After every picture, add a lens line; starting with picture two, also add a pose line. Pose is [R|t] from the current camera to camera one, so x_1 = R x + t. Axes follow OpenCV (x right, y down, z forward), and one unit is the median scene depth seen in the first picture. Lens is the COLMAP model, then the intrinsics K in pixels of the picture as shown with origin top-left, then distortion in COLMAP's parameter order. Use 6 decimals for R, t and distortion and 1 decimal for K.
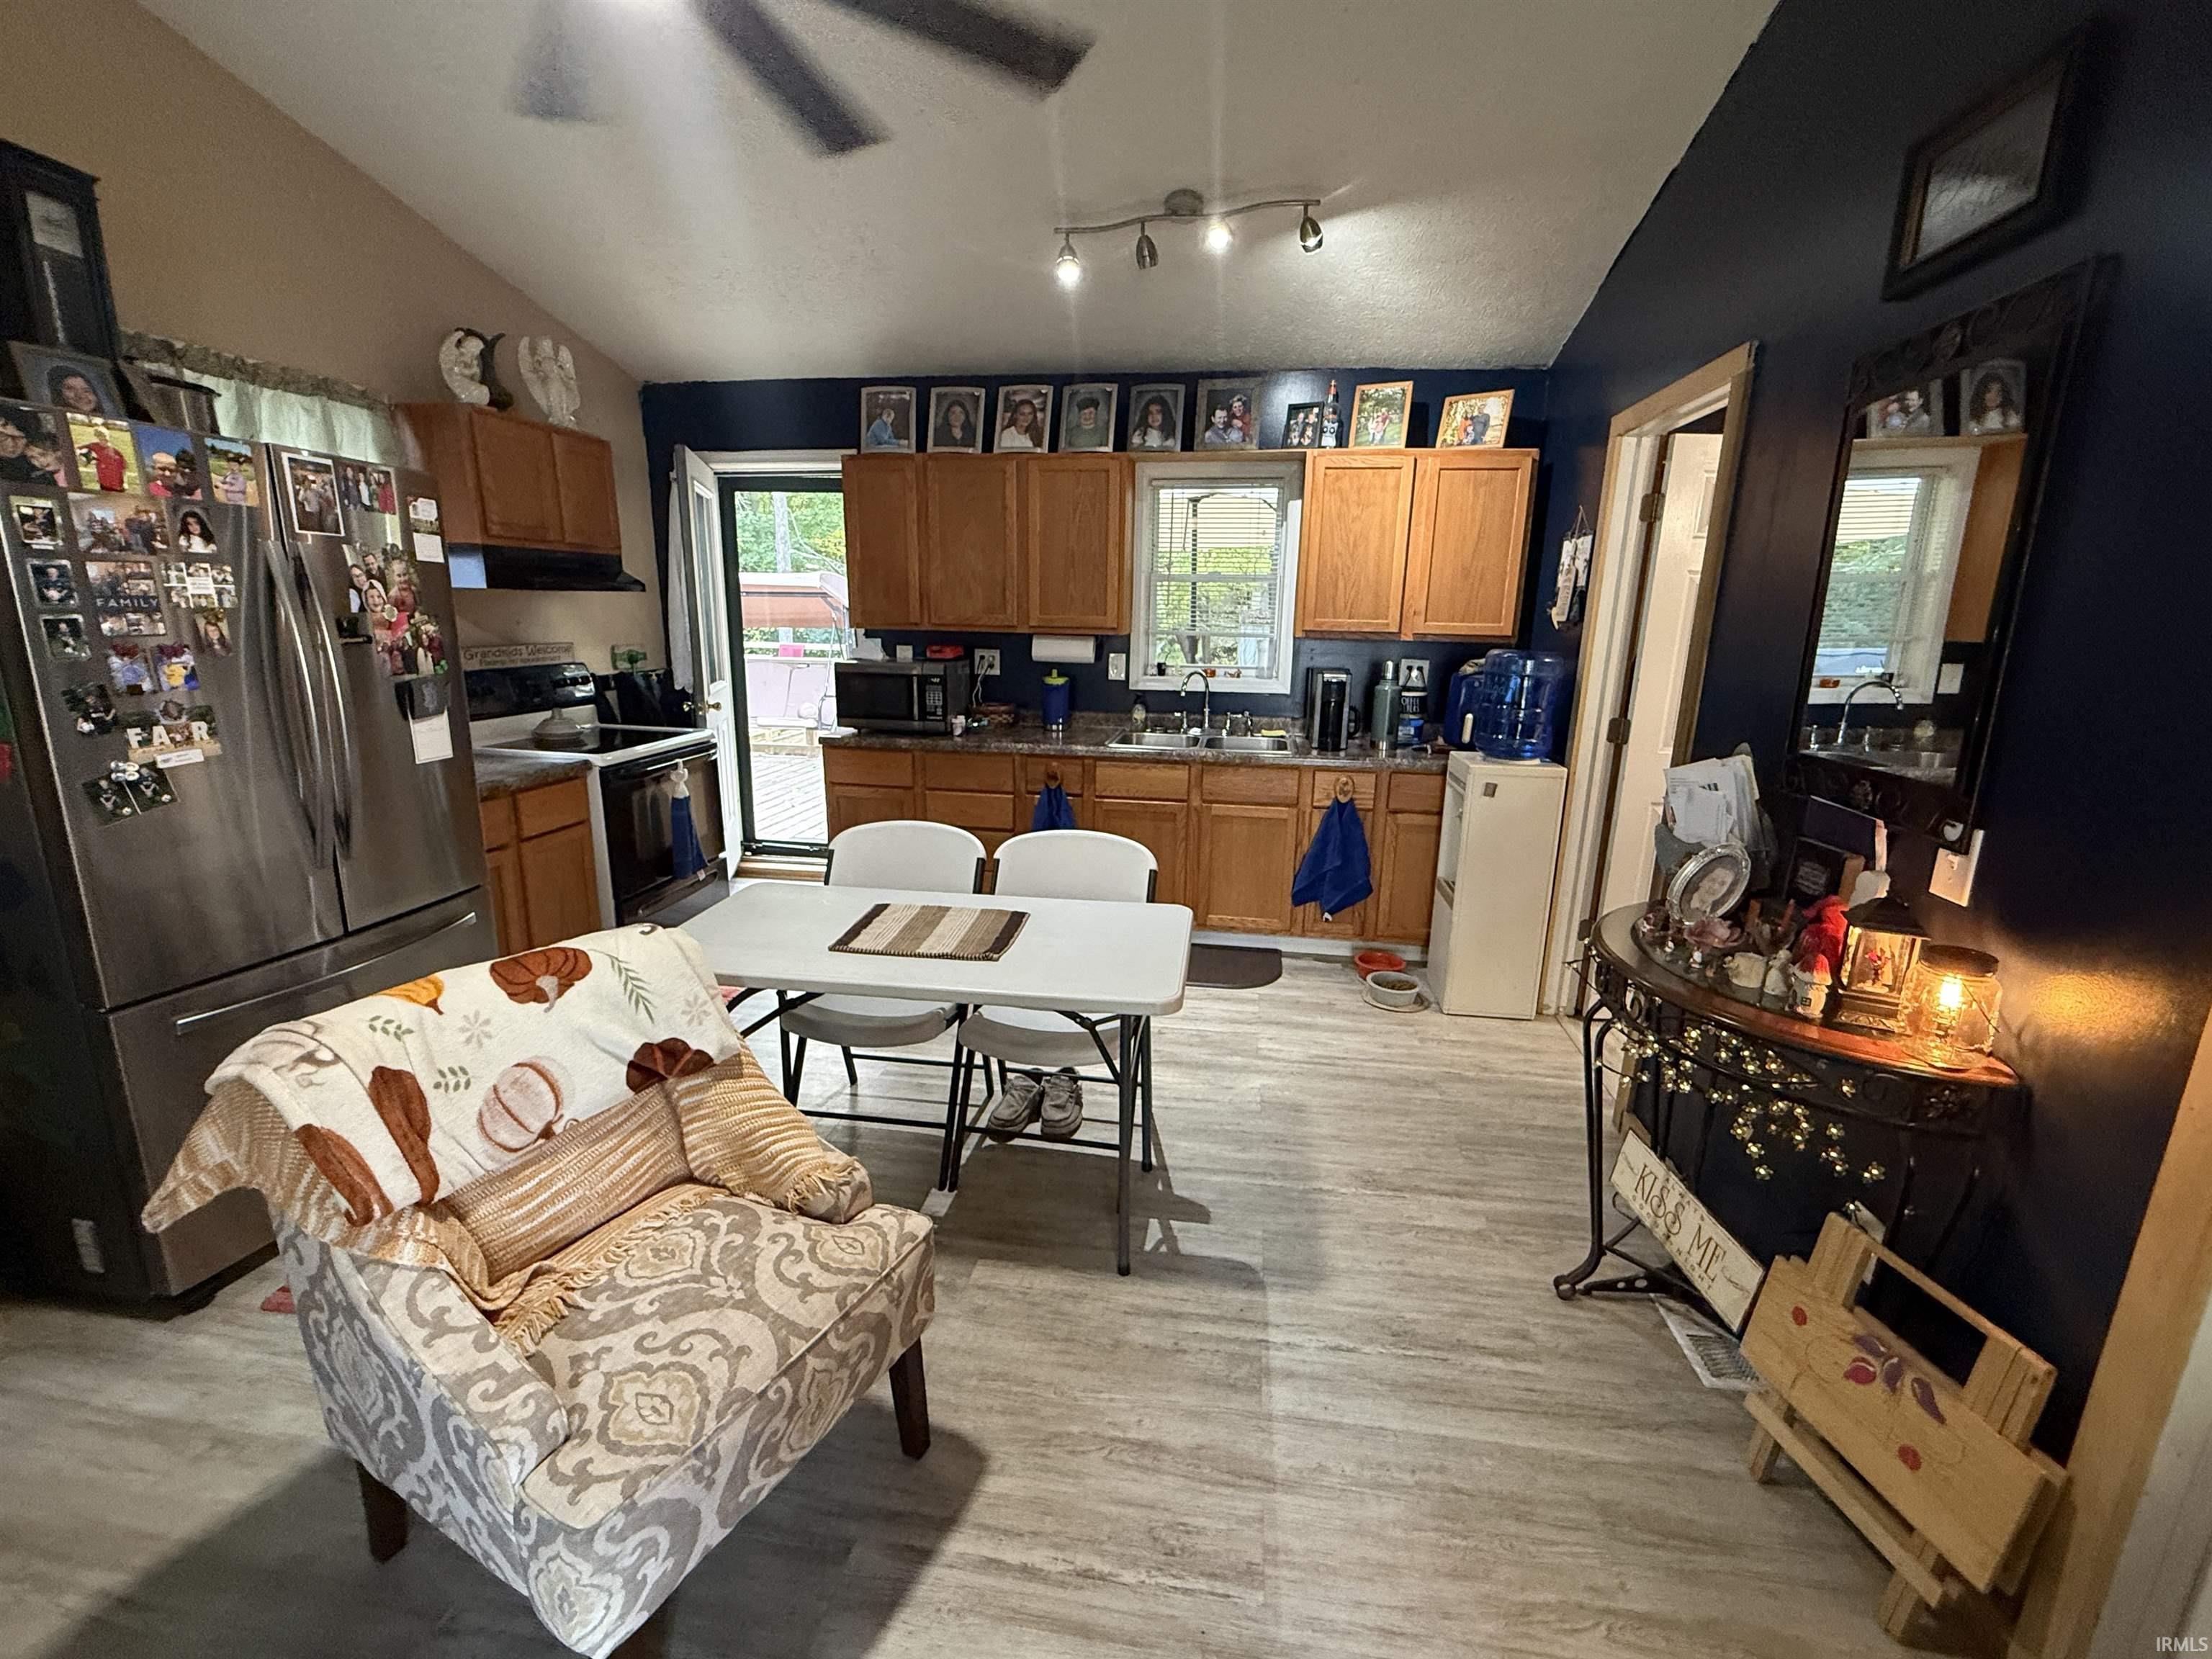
lens RADIAL K [[893.7, 0, 1107.4], [0, 893.7, 818.1], [0, 0, 1]] dist [-0.000338, -0.000031]
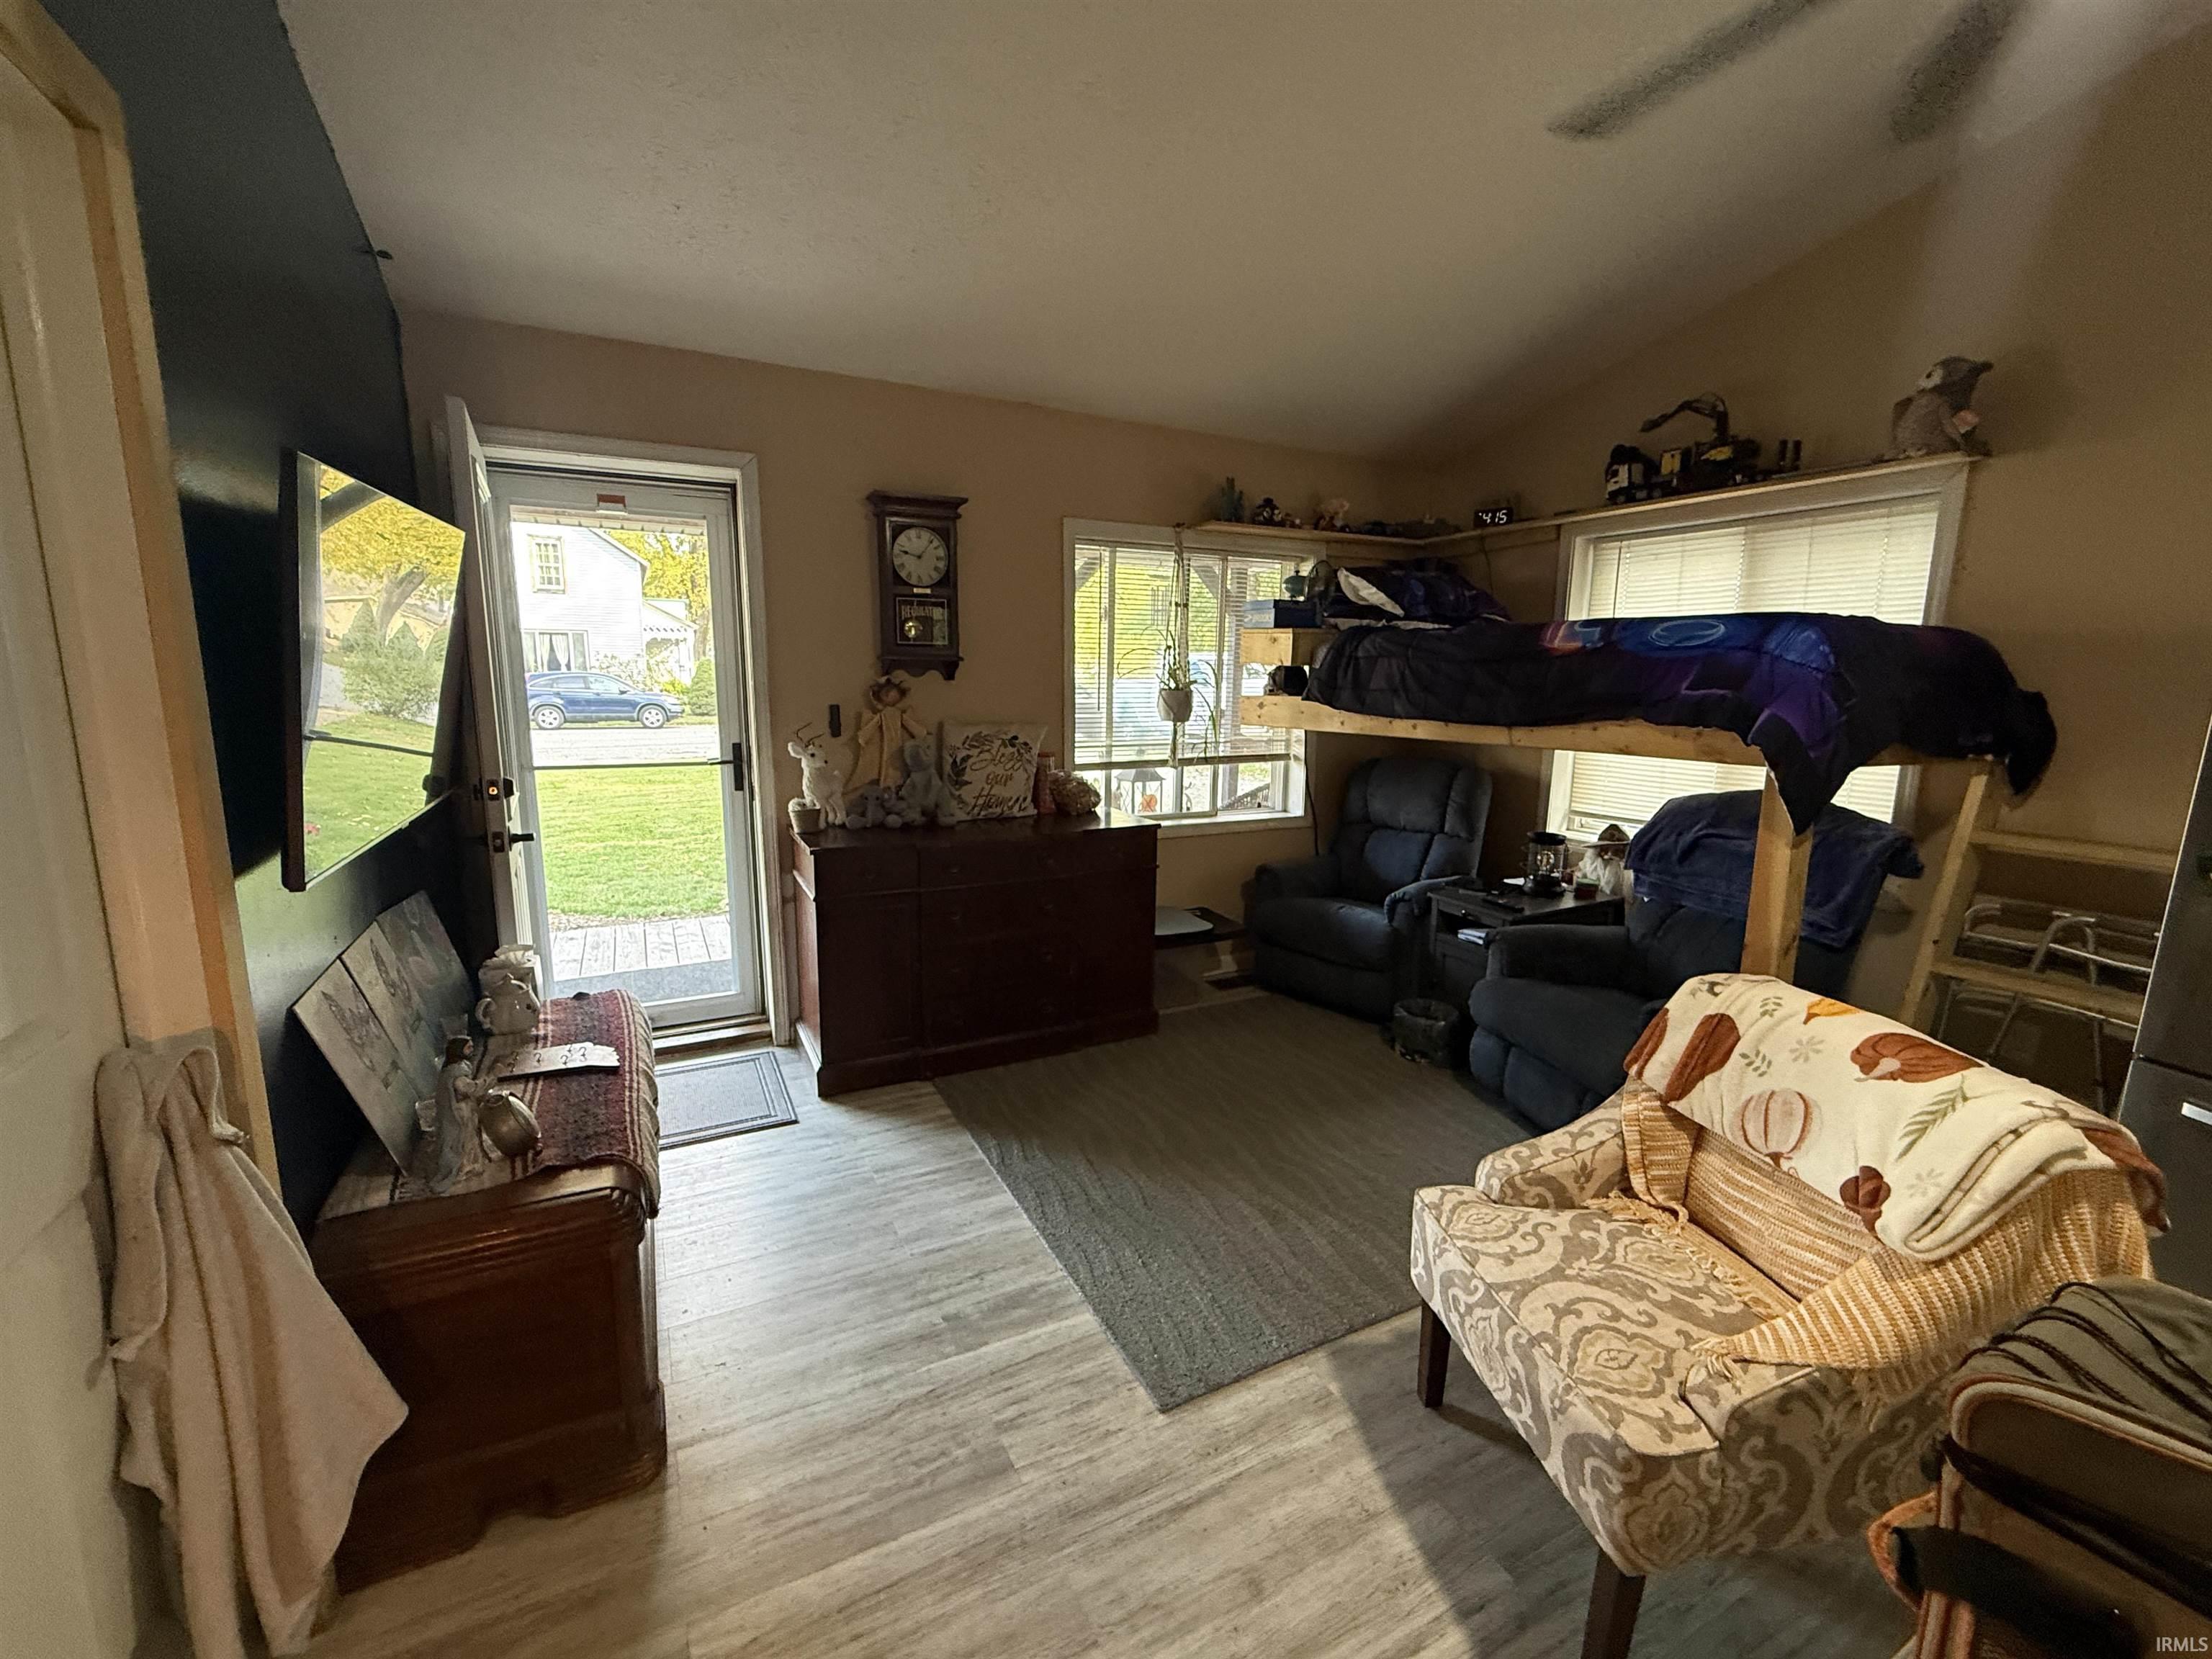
lens RADIAL K [[893.7, 0, 1101.6], [0, 893.7, 825.9], [0, 0, 1]] dist [-0.000338, -0.000031]
pose [[-0.812466, 0.070883, -0.578684, 0.675882], [-0.151356, 0.932904, 0.326773, -0.271233], [0.563019, 0.353079, -0.747224, 1.280941]]
